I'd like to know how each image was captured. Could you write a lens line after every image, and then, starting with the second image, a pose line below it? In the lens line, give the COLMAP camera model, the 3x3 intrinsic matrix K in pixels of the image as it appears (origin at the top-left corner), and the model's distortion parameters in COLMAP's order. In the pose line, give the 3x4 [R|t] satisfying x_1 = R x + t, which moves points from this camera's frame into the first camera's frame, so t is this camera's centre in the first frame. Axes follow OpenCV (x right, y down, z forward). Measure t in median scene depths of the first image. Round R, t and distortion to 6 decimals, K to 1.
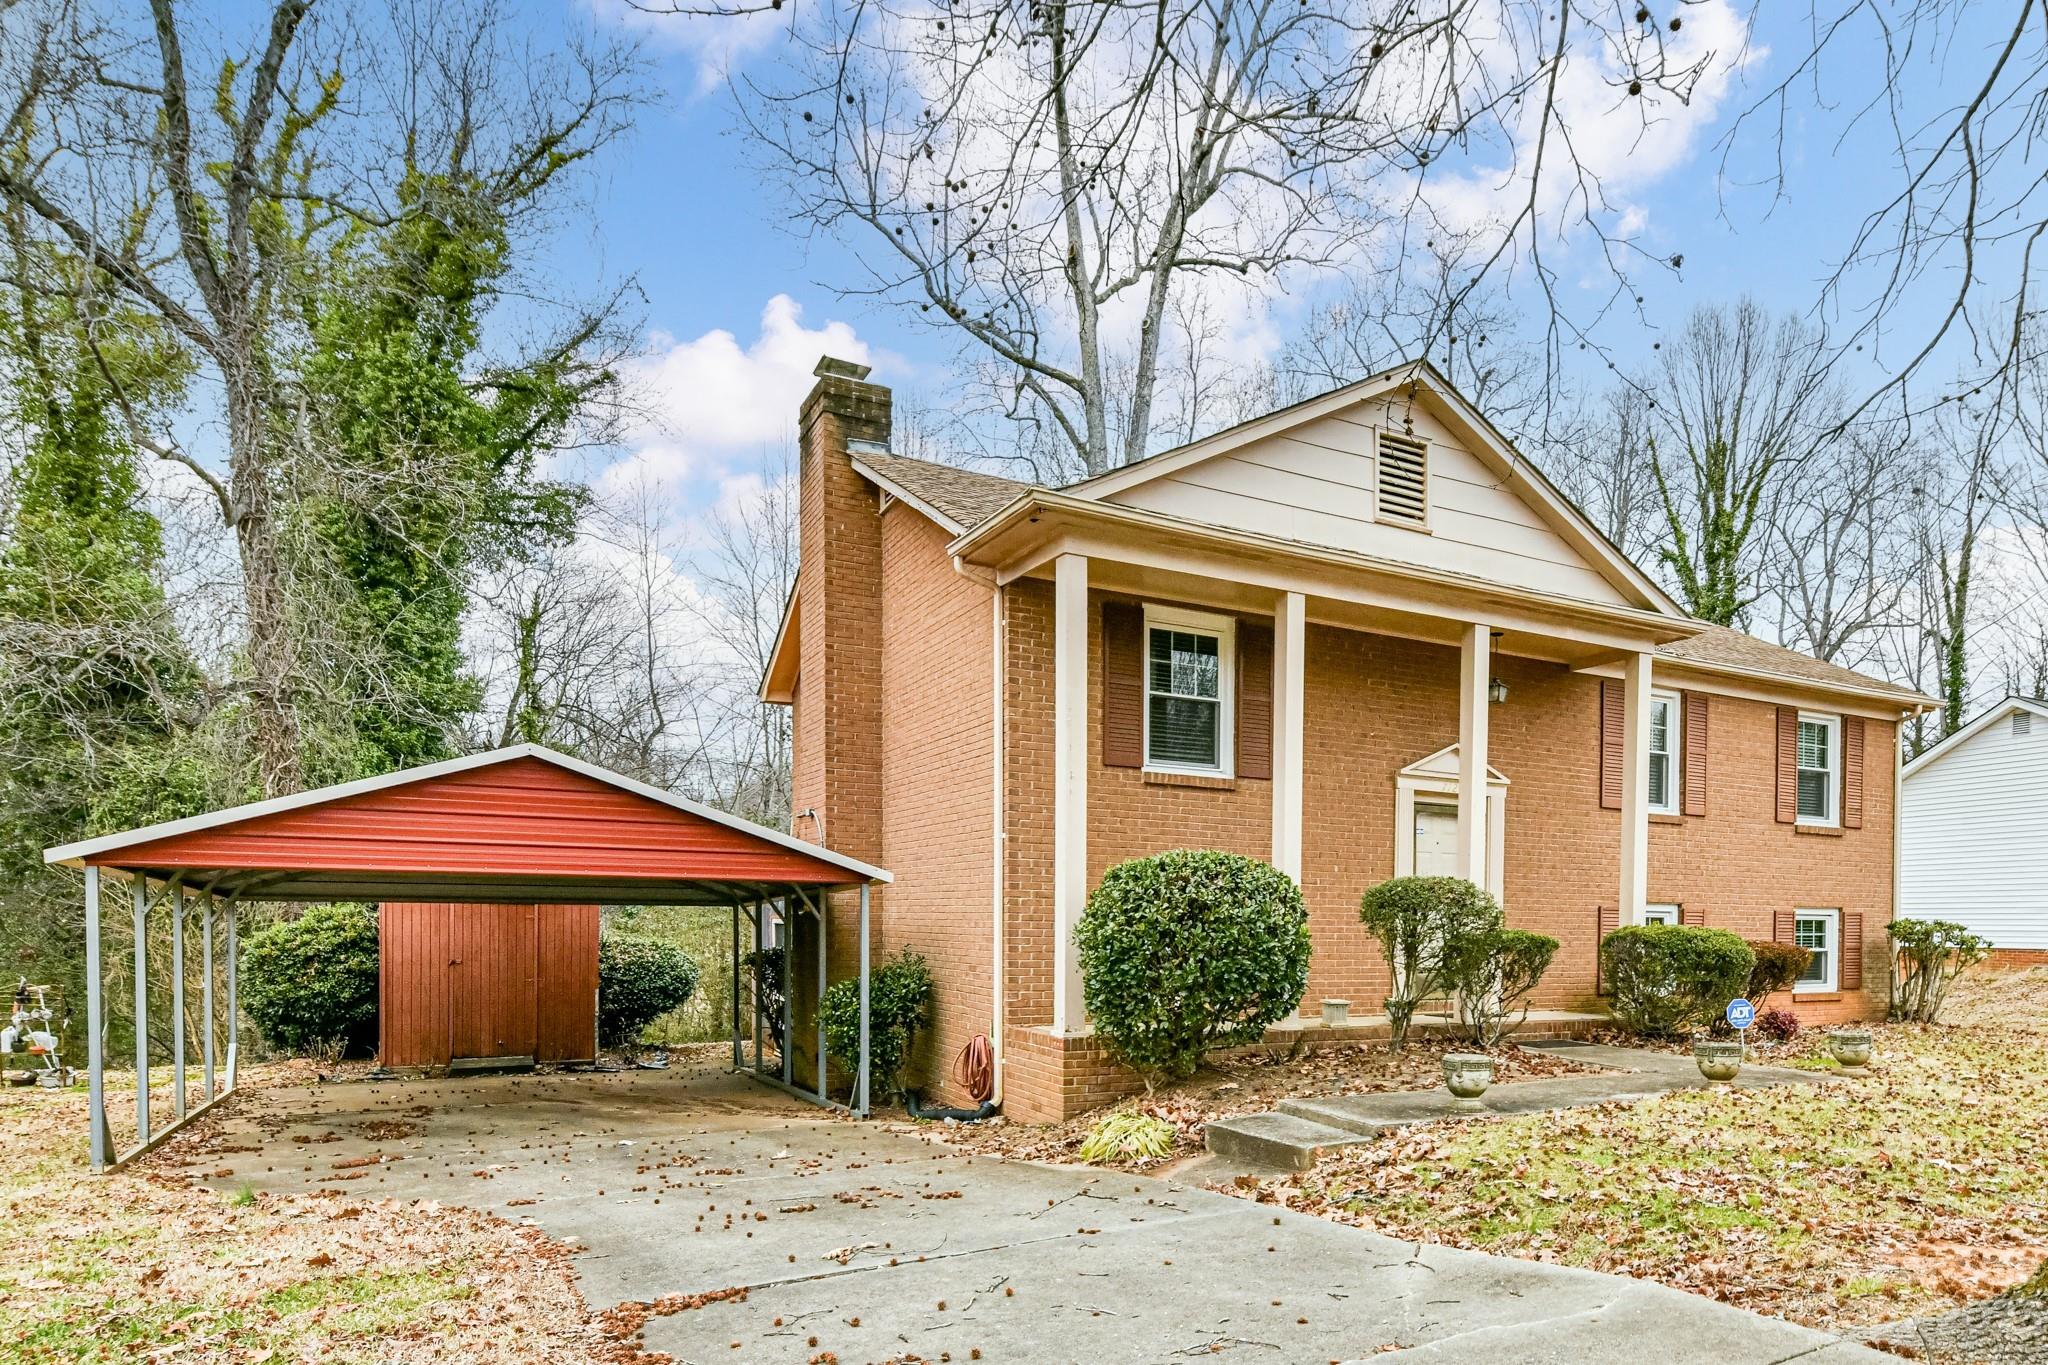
lens RADIAL K [[839.8, 0, 1015.4], [0, 839.8, 678.9], [0, 0, 1]] dist [0.001806, 0.000127]
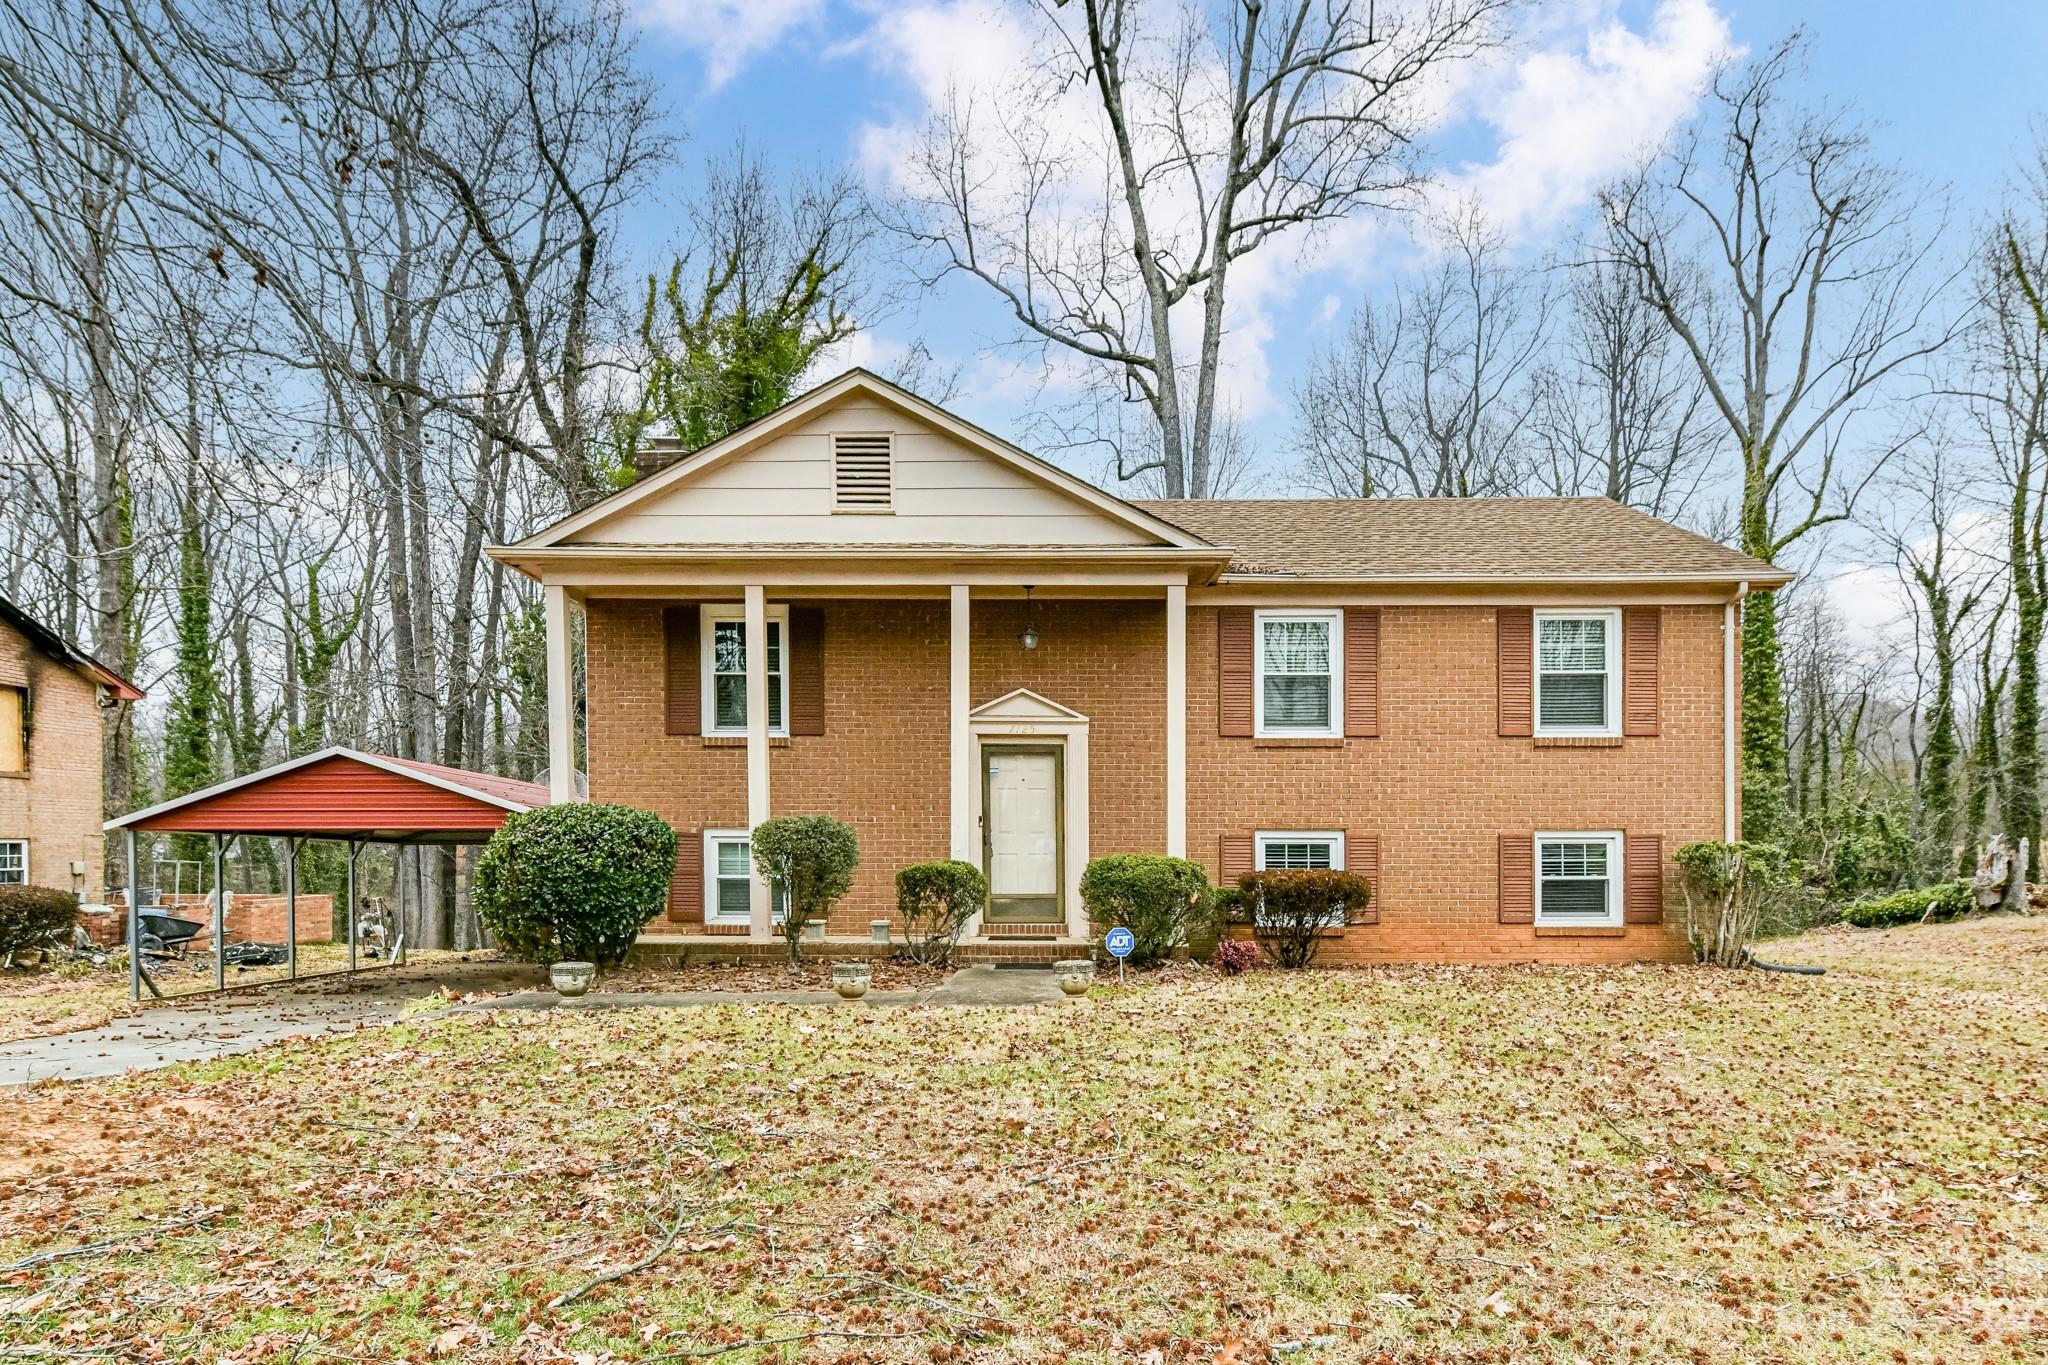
lens RADIAL K [[809.1, 0, 1024.0], [0, 809.1, 682.5], [0, 0, 1]] dist [-0.000632, -0.000567]
pose [[0.928749, -0.103431, -0.355988, 0.990830], [0.109155, 0.994017, -0.004029, 0.079631], [0.354274, -0.035115, 0.934482, 0.011479]]
